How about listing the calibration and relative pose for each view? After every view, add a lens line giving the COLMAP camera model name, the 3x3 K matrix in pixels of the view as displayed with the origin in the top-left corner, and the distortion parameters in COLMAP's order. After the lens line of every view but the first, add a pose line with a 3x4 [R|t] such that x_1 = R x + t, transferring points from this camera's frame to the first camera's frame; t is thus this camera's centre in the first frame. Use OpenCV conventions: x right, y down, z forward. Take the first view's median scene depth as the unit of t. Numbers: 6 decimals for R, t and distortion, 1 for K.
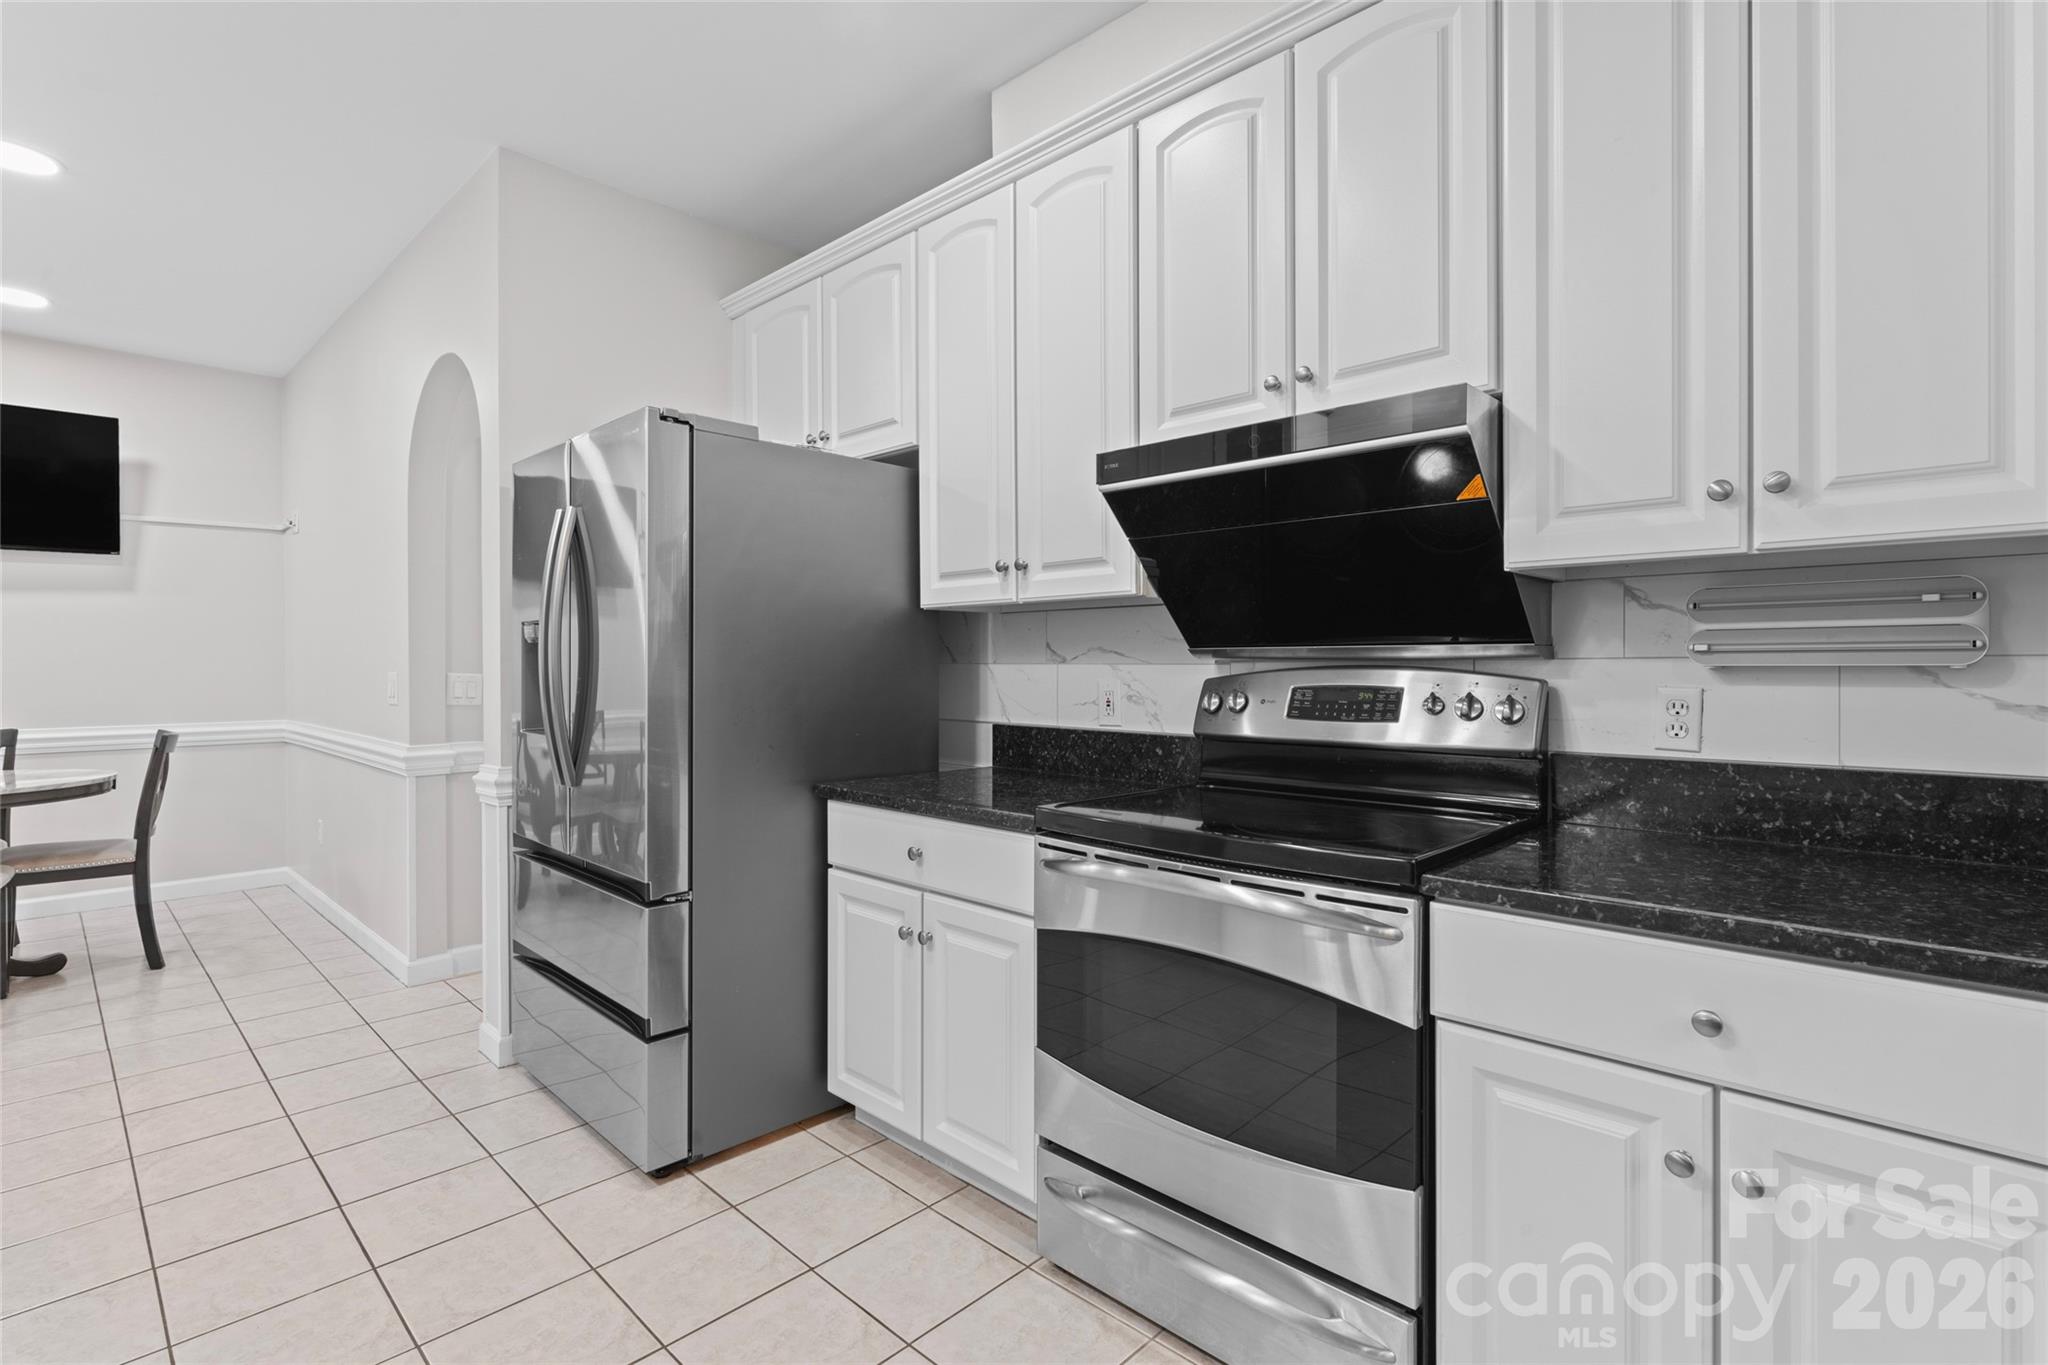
lens RADIAL K [[973.2, 0, 1024.8], [0, 973.2, 671.1], [0, 0, 1]] dist [-0.003217, -0.001295]
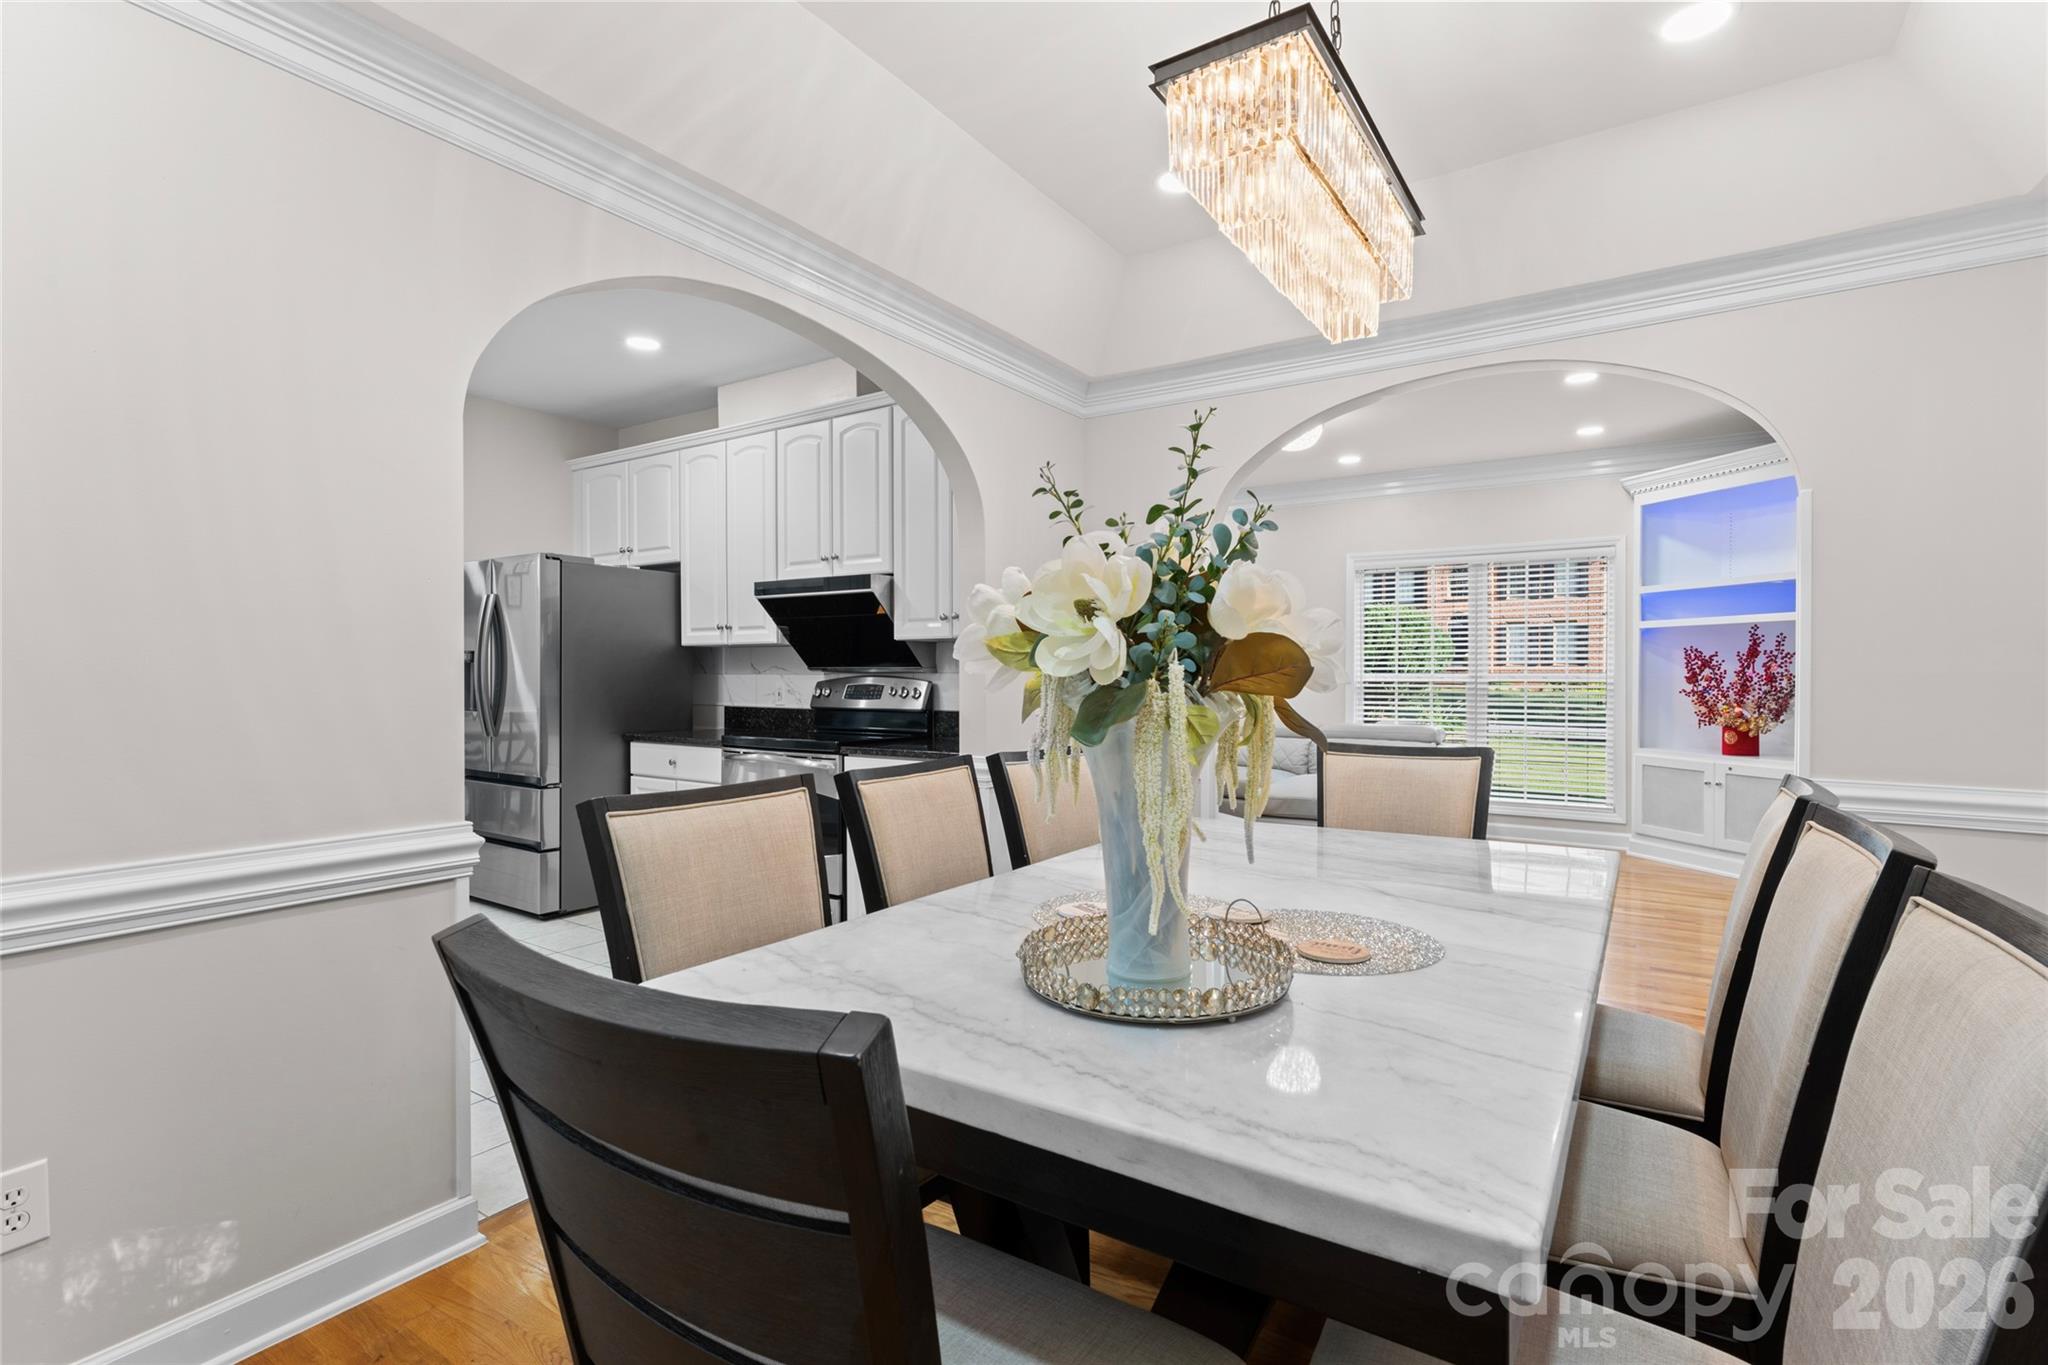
lens RADIAL K [[964.5, 0, 1037.7], [0, 964.5, 683.4], [0, 0, 1]] dist [0.002413, -0.000258]
pose [[0.983019, -0.000676, 0.183503, 0.275680], [-0.000038, 0.999992, 0.003886, 0.003734], [-0.183504, -0.003827, 0.983011, -1.186471]]
